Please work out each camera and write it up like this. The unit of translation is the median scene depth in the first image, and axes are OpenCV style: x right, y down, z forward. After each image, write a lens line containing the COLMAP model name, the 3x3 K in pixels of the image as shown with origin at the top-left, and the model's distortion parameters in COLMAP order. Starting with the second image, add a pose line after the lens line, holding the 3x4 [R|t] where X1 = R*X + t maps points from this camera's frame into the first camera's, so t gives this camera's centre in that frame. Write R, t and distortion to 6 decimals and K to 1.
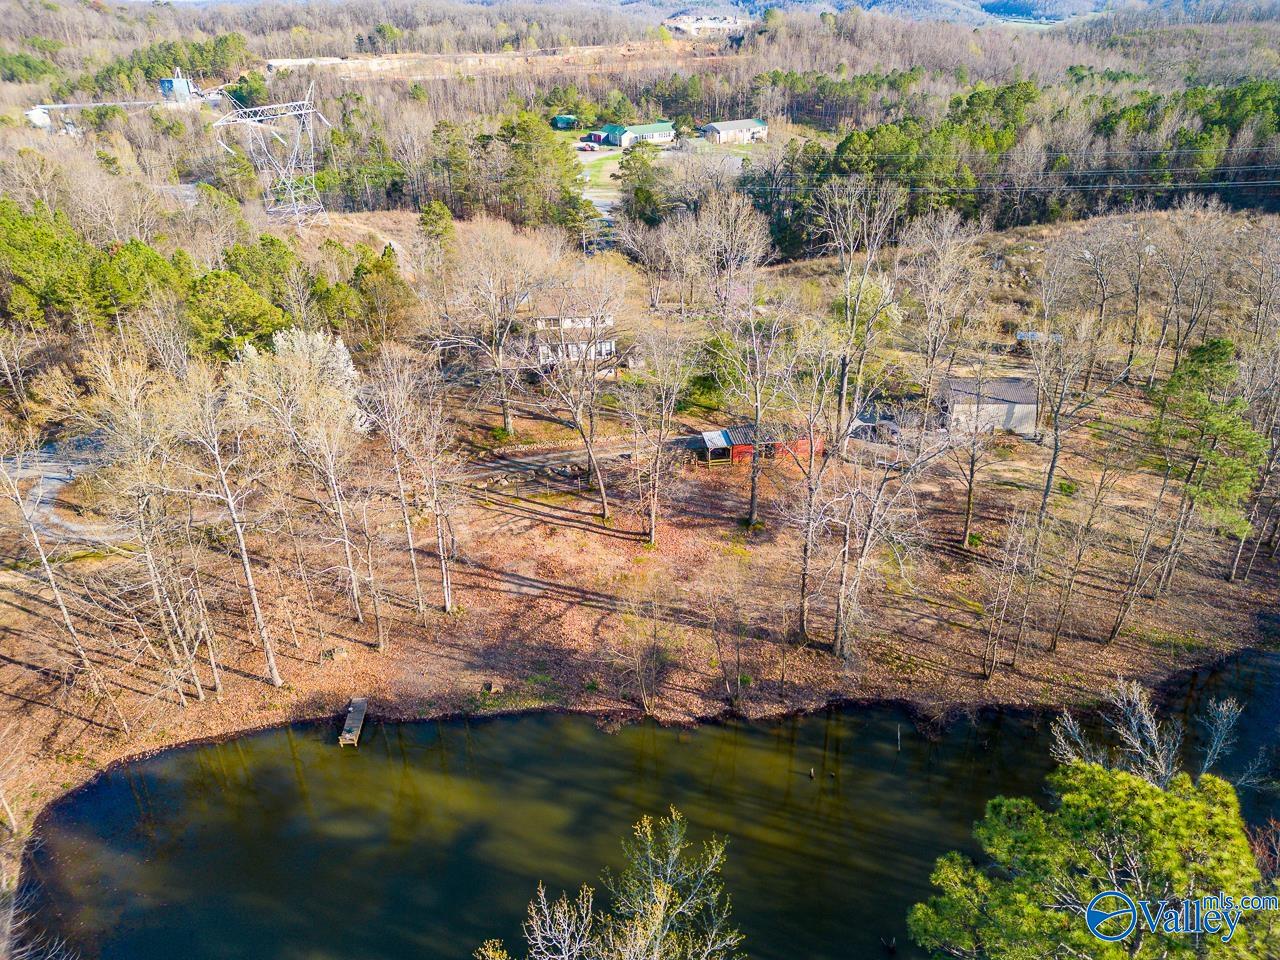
lens RADIAL K [[897.0, 0, 639.6], [0, 897.0, 446.8], [0, 0, 1]] dist [0.074294, -0.073073]
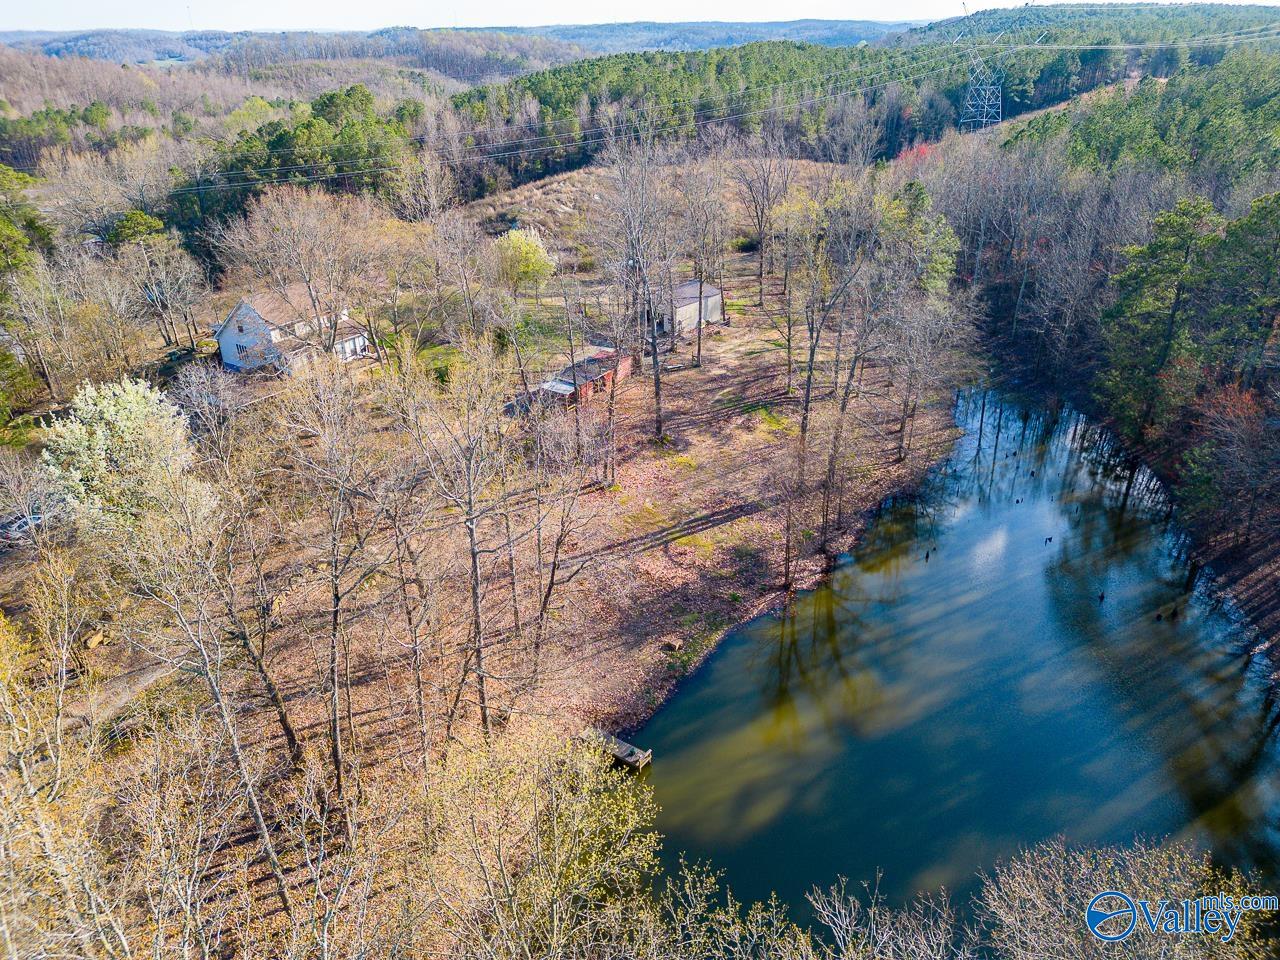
lens RADIAL K [[897.0, 0, 639.6], [0, 897.0, 446.8], [0, 0, 1]] dist [0.074294, -0.073073]
pose [[0.635332, -0.316429, 0.704433, -0.614508], [0.347507, 0.931766, 0.105128, -0.022646], [-0.689632, 0.178004, 0.701942, 0.285042]]
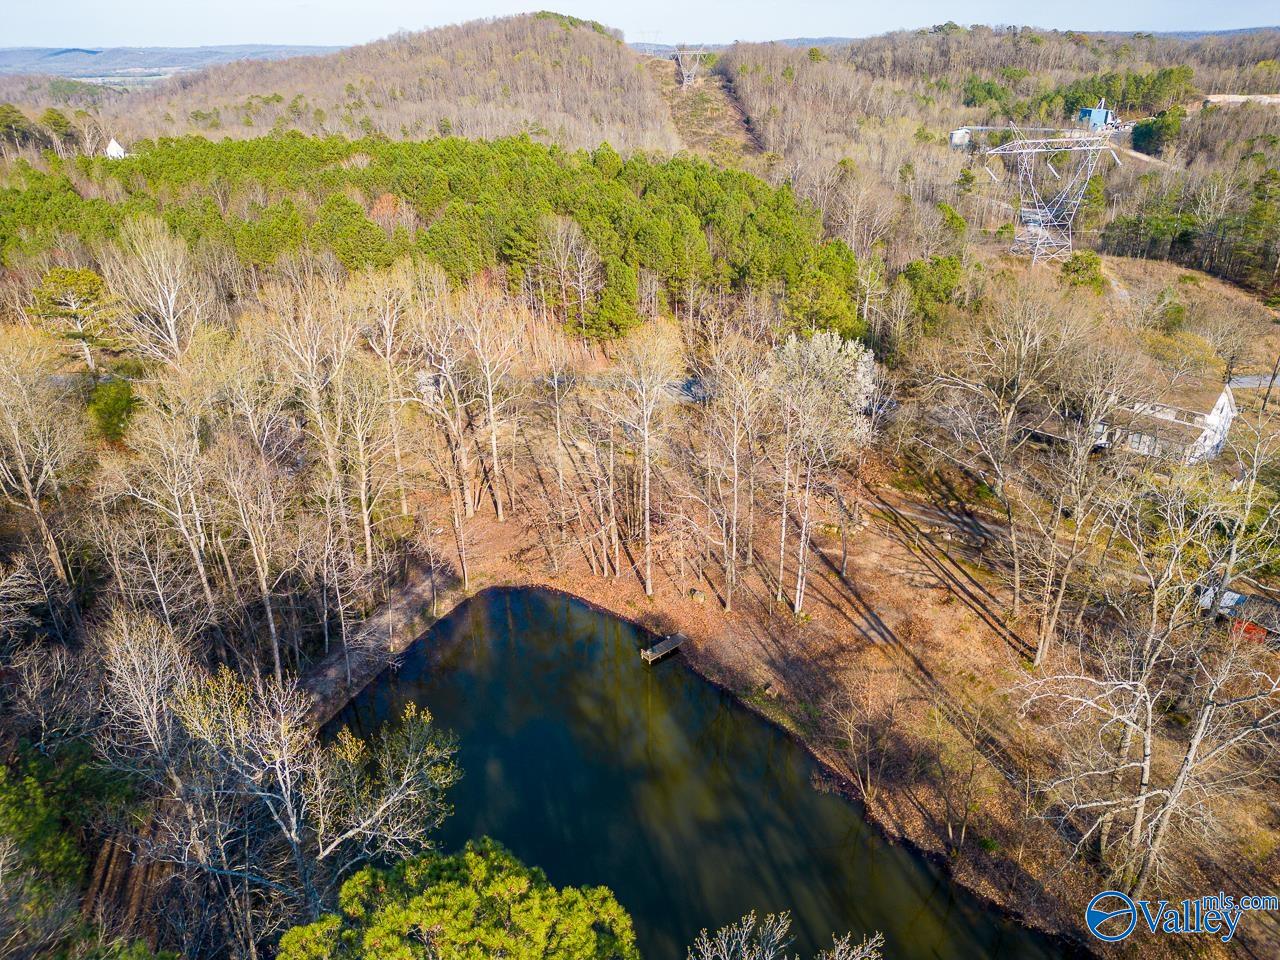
lens RADIAL K [[897.0, 0, 639.6], [0, 897.0, 446.8], [0, 0, 1]] dist [0.074294, -0.073073]
pose [[0.596225, 0.329104, -0.732261, 0.339970], [-0.349783, 0.927479, 0.132040, -0.063917], [0.722612, 0.177408, 0.668101, 0.116575]]
